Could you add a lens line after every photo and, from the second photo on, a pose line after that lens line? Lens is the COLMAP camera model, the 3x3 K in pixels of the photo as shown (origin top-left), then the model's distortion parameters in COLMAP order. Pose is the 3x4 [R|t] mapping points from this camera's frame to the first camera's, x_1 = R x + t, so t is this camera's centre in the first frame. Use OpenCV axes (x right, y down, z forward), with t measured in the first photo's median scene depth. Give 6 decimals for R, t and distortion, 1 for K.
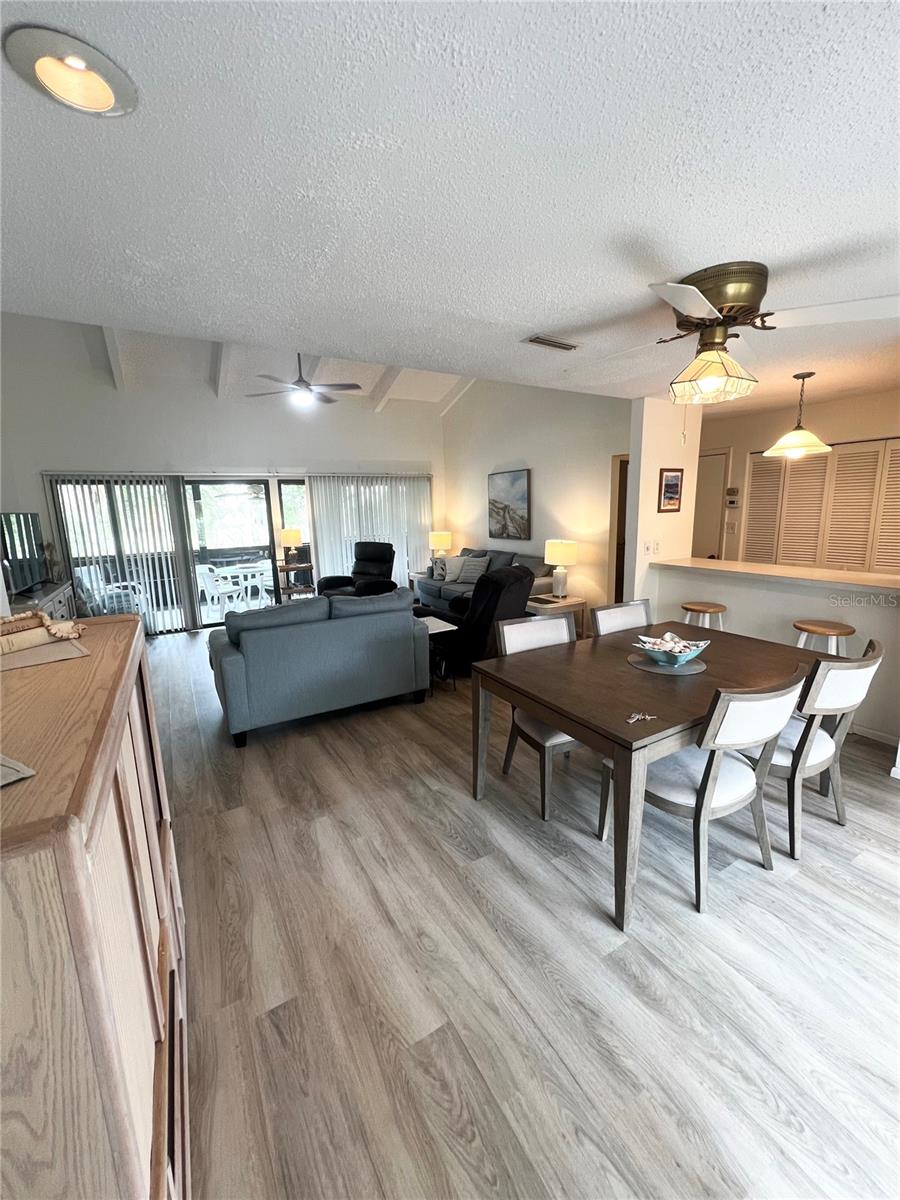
lens RADIAL K [[484.5, 0, 455.1], [0, 484.5, 597.4], [0, 0, 1]] dist [-0.009001, -0.000390]
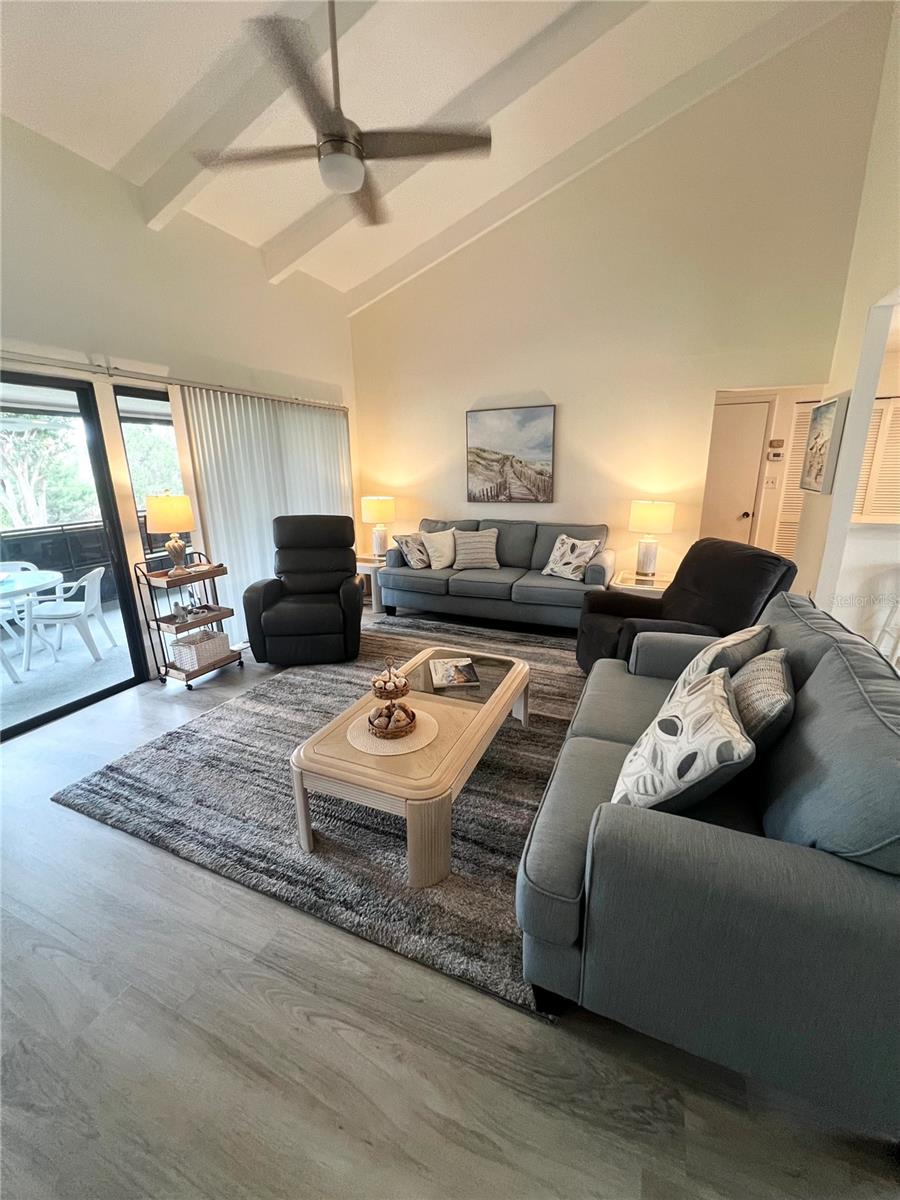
lens RADIAL K [[484.5, 0, 455.1], [0, 484.5, 597.4], [0, 0, 1]] dist [-0.009001, -0.000390]
pose [[0.805093, -0.141766, 0.575958, -0.397493], [0.103392, 0.989694, 0.099078, -0.060497], [-0.584068, -0.020218, 0.811453, 0.453648]]
